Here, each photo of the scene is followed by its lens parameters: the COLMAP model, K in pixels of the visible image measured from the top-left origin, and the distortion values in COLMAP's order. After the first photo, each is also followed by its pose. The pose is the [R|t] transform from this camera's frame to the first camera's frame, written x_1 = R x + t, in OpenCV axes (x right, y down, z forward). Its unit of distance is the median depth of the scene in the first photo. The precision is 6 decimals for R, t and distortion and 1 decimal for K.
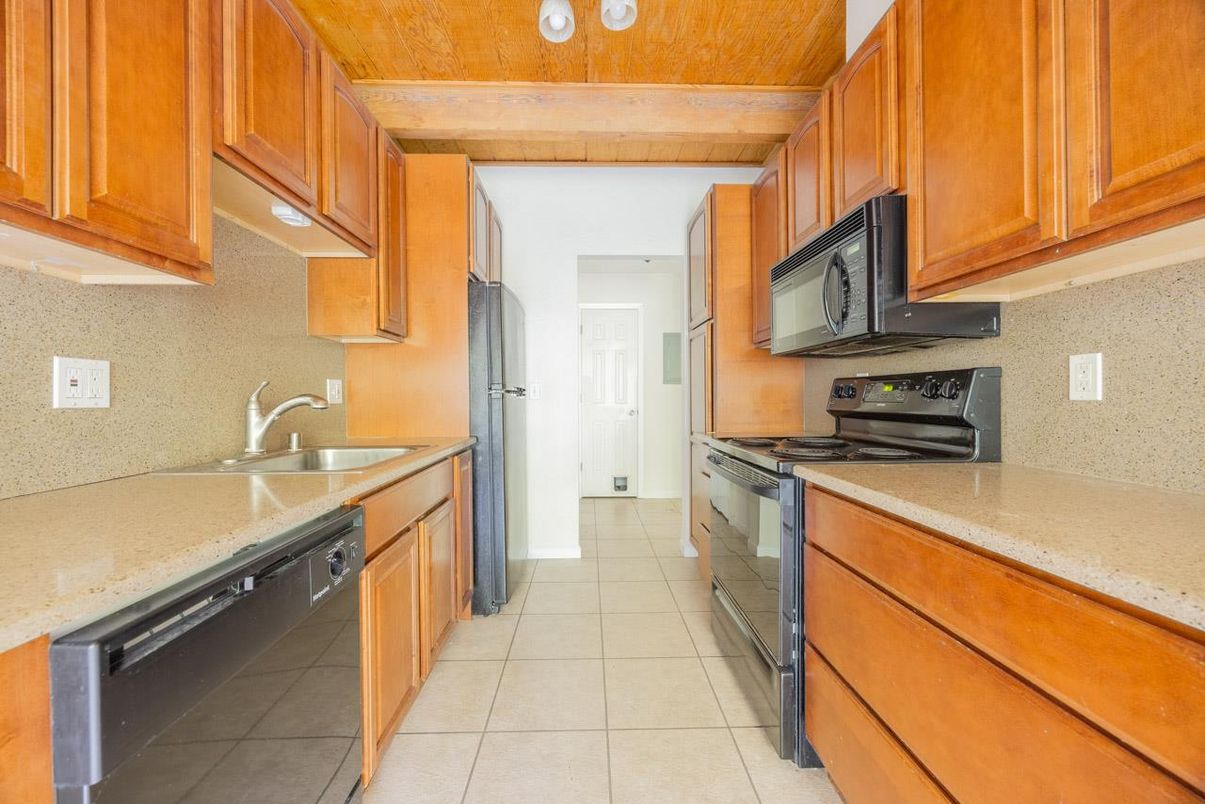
lens RADIAL K [[457.5, 0, 597.3], [0, 457.5, 401.9], [0, 0, 1]] dist [-0.001514, -0.000078]
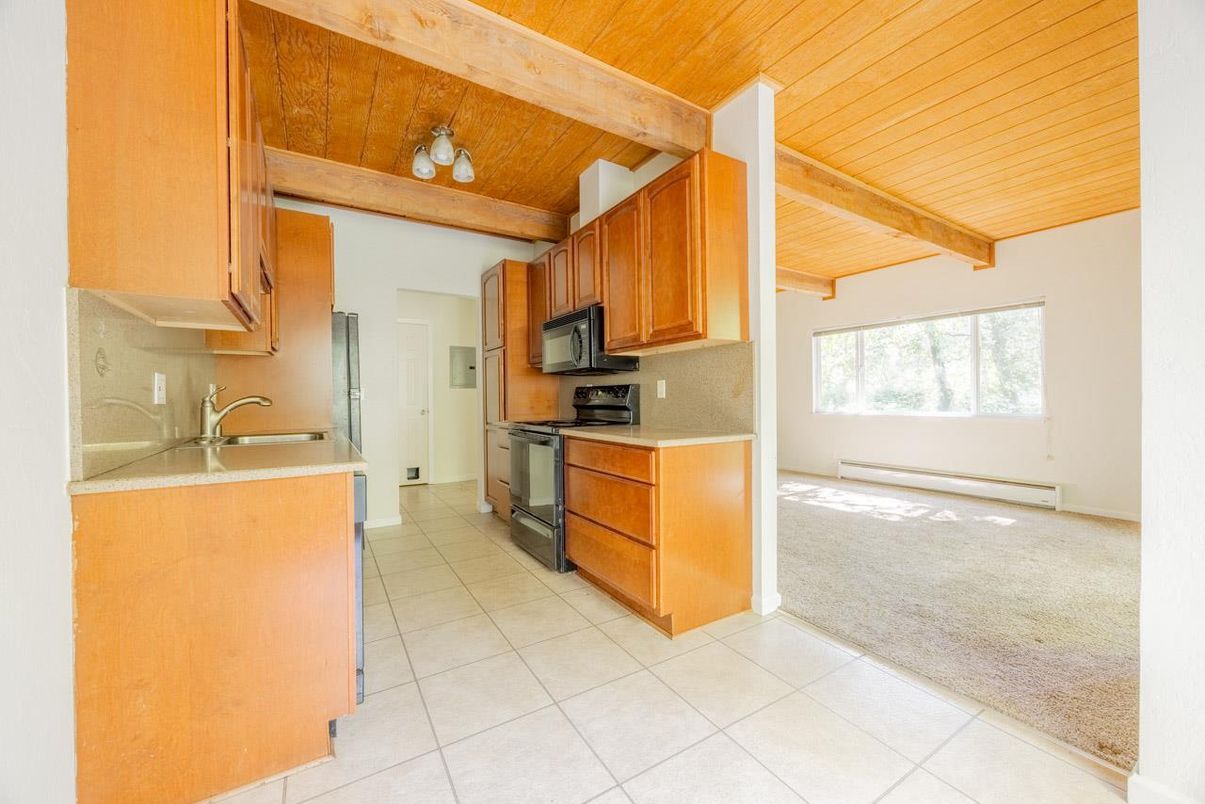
lens RADIAL K [[457.5, 0, 597.3], [0, 457.5, 401.9], [0, 0, 1]] dist [-0.001514, -0.000078]
pose [[0.864813, -0.007836, 0.502033, -0.423047], [0.010281, 0.999945, -0.002103, 0.015480], [-0.501989, 0.006980, 0.864846, -0.810215]]
